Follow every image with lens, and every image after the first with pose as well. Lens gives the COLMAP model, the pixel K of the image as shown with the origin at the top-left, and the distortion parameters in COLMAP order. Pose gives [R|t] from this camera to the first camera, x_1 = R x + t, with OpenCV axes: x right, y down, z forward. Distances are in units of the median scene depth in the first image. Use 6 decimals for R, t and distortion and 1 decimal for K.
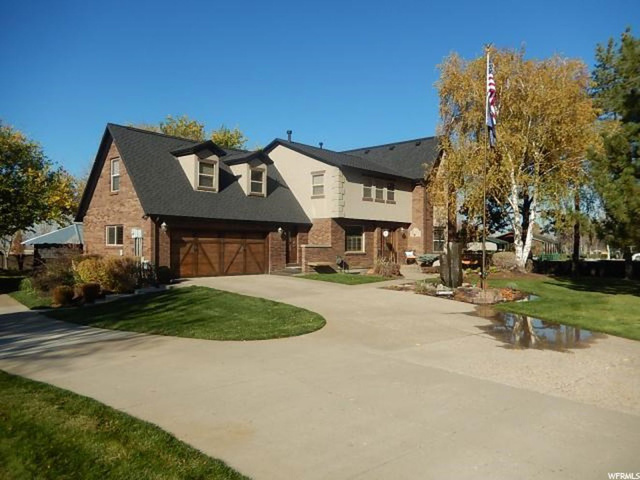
lens RADIAL K [[482.1, 0, 320.0], [0, 482.1, 240.0], [0, 0, 1]] dist [-0.006129, 0.000984]
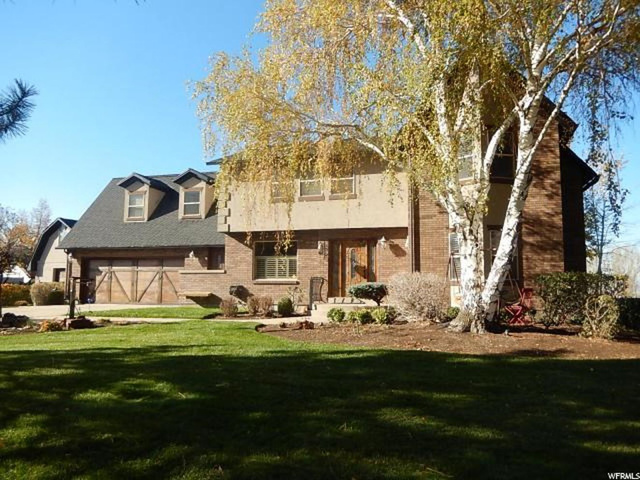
lens RADIAL K [[482.1, 0, 320.0], [0, 482.1, 240.0], [0, 0, 1]] dist [-0.006129, 0.000984]
pose [[0.423710, -0.092779, -0.901034, 0.793591], [0.006077, 0.995009, -0.099598, 0.040597], [0.905777, 0.036725, 0.422160, 0.850312]]
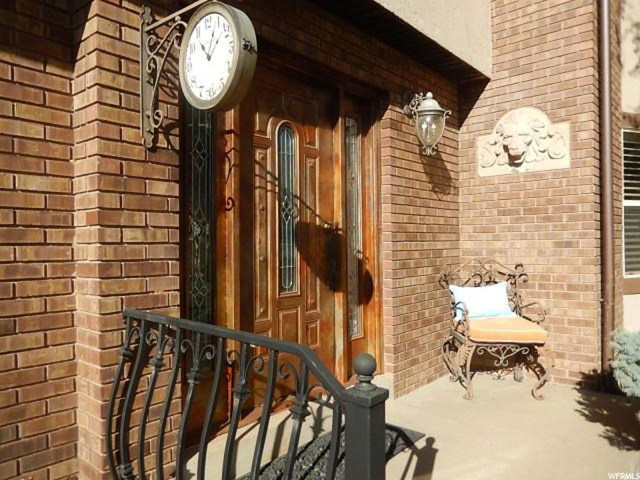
lens RADIAL K [[482.1, 0, 320.0], [0, 482.1, 240.0], [0, 0, 1]] dist [-0.006129, 0.000984]
pose [[0.999682, -0.018774, 0.016830, 0.171361], [0.018735, 0.999821, 0.002510, 0.012922], [-0.016874, -0.002194, 0.999855, 1.072545]]
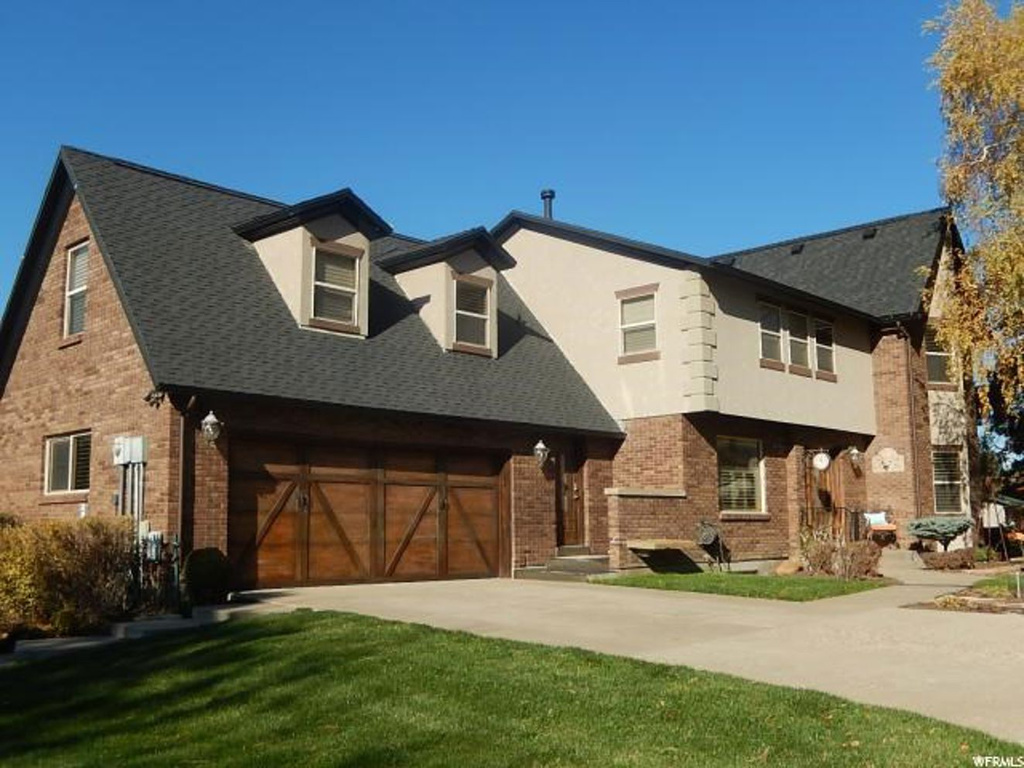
lens RADIAL K [[1033.5, 0, 512.0], [0, 1033.5, 384.0], [0, 0, 1]] dist [-0.049847, 0.000140]
pose [[0.999459, -0.018024, -0.027494, -0.082685], [0.014299, 0.991392, -0.130145, 0.030069], [0.029603, 0.129681, 0.991114, 0.256786]]
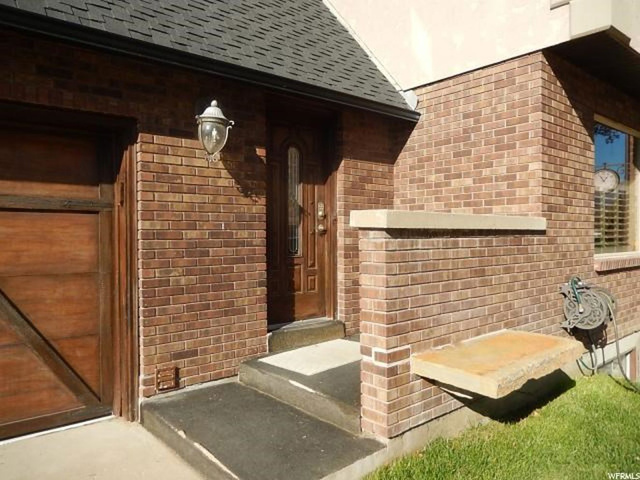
lens RADIAL K [[482.1, 0, 320.0], [0, 482.1, 240.0], [0, 0, 1]] dist [-0.006129, 0.000984]
pose [[0.991058, -0.008129, -0.133182, -0.030608], [0.010760, 0.999761, 0.019045, 0.014279], [0.132995, -0.020308, 0.990909, 0.862479]]
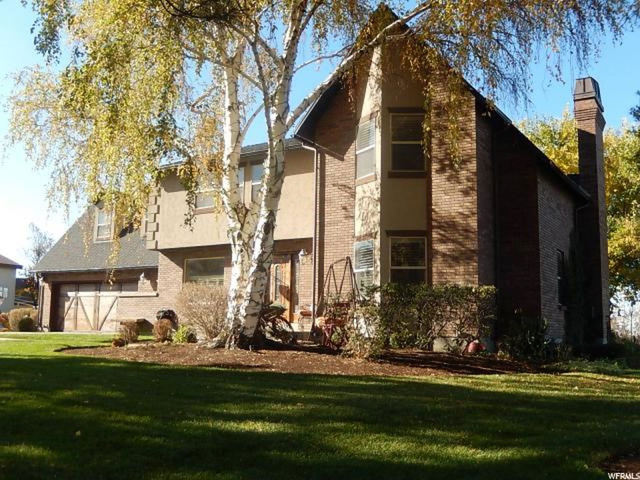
lens RADIAL K [[646.0, 0, 320.0], [0, 646.0, 240.0], [0, 0, 1]] dist [-0.049847, 0.000140]
pose [[0.155165, -0.140535, -0.977841, 0.965164], [-0.006779, 0.989655, -0.143308, 0.065959], [0.987865, 0.028865, 0.152607, 1.127910]]
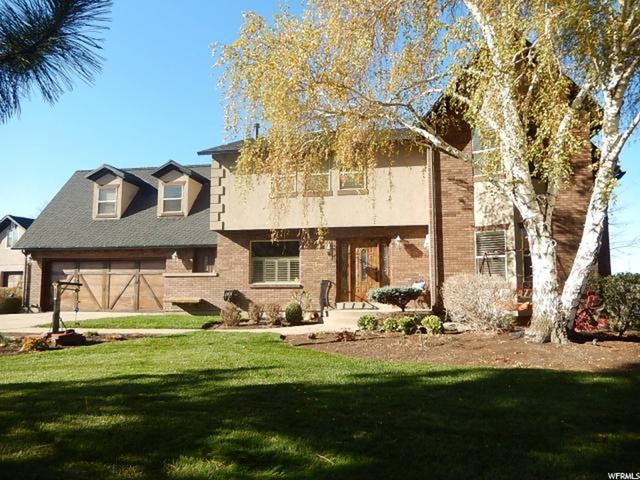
lens RADIAL K [[482.1, 0, 320.0], [0, 482.1, 240.0], [0, 0, 1]] dist [-0.006129, 0.000984]
pose [[0.512588, -0.096353, -0.853212, 0.697876], [0.013728, 0.994476, -0.104059, 0.037821], [0.858525, 0.041627, 0.511079, 0.811400]]
